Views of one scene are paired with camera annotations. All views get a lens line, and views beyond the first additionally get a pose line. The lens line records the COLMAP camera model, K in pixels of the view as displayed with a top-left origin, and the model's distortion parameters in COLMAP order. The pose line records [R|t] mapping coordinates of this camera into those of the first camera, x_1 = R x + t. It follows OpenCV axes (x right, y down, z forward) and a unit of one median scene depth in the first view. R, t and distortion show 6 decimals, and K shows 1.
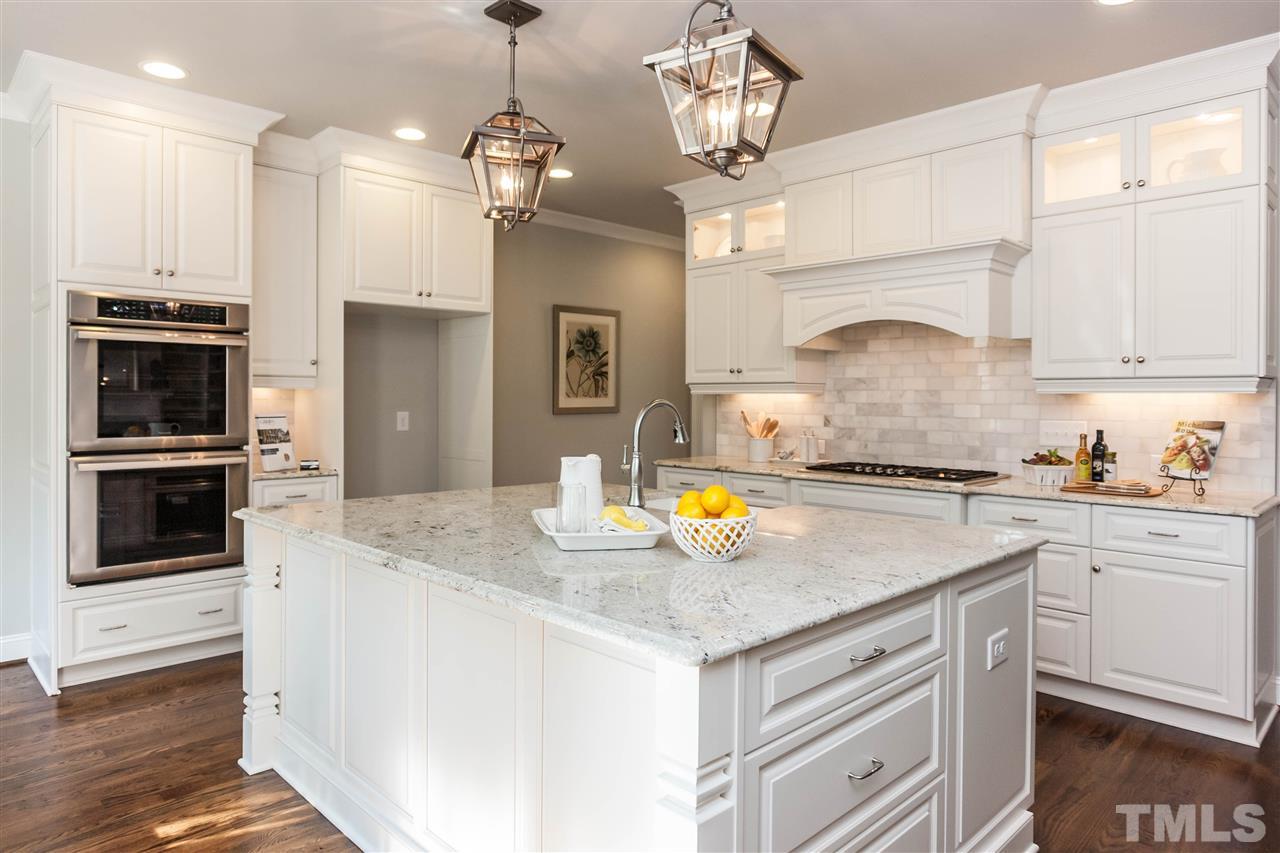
lens RADIAL K [[792.0, 0, 640.2], [0, 792.0, 403.7], [0, 0, 1]] dist [-0.042787, 0.001139]
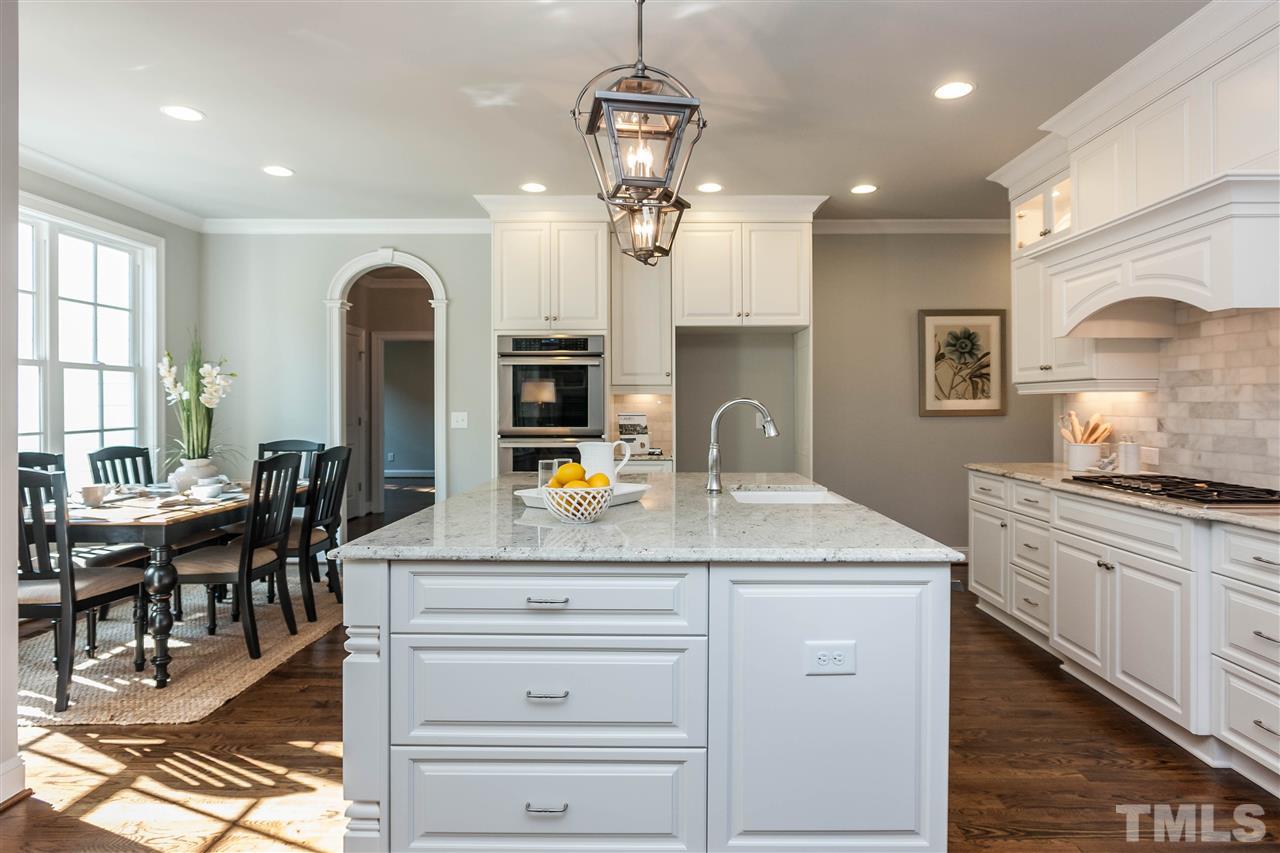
lens RADIAL K [[738.9, 0, 648.4], [0, 738.9, 417.5], [0, 0, 1]] dist [-0.014905, 0.002152]
pose [[0.705206, 0.006483, -0.708973, 0.424077], [-0.000707, 0.999964, 0.008440, 0.008954], [0.709003, -0.005451, 0.705185, 0.097342]]
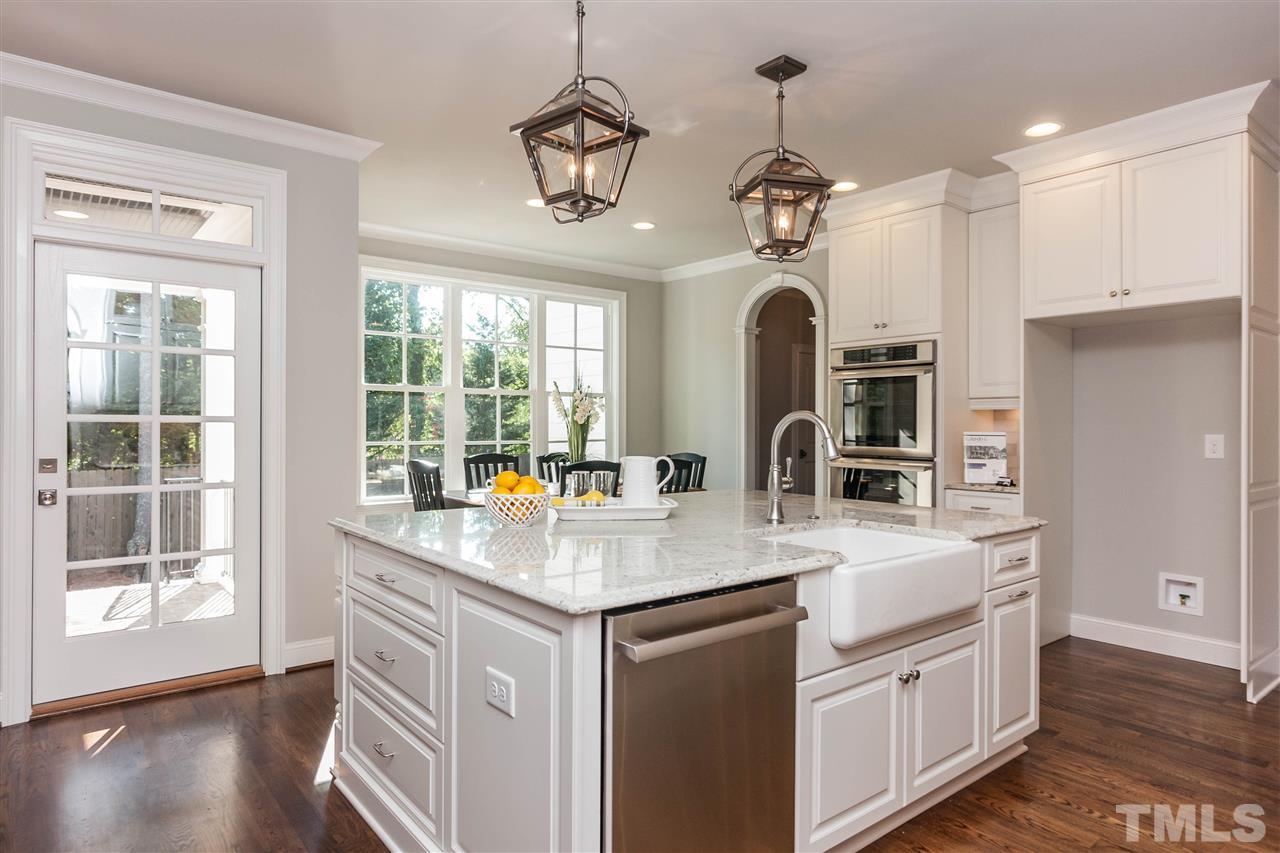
lens RADIAL K [[771.5, 0, 640.0], [0, 771.5, 426.5], [0, 0, 1]] dist [0.001926, 0.001647]
pose [[-0.112748, -0.003759, -0.993617, 0.597159], [-0.009350, 0.999953, -0.002722, 0.010832], [0.993580, 0.008984, -0.112778, 0.578579]]
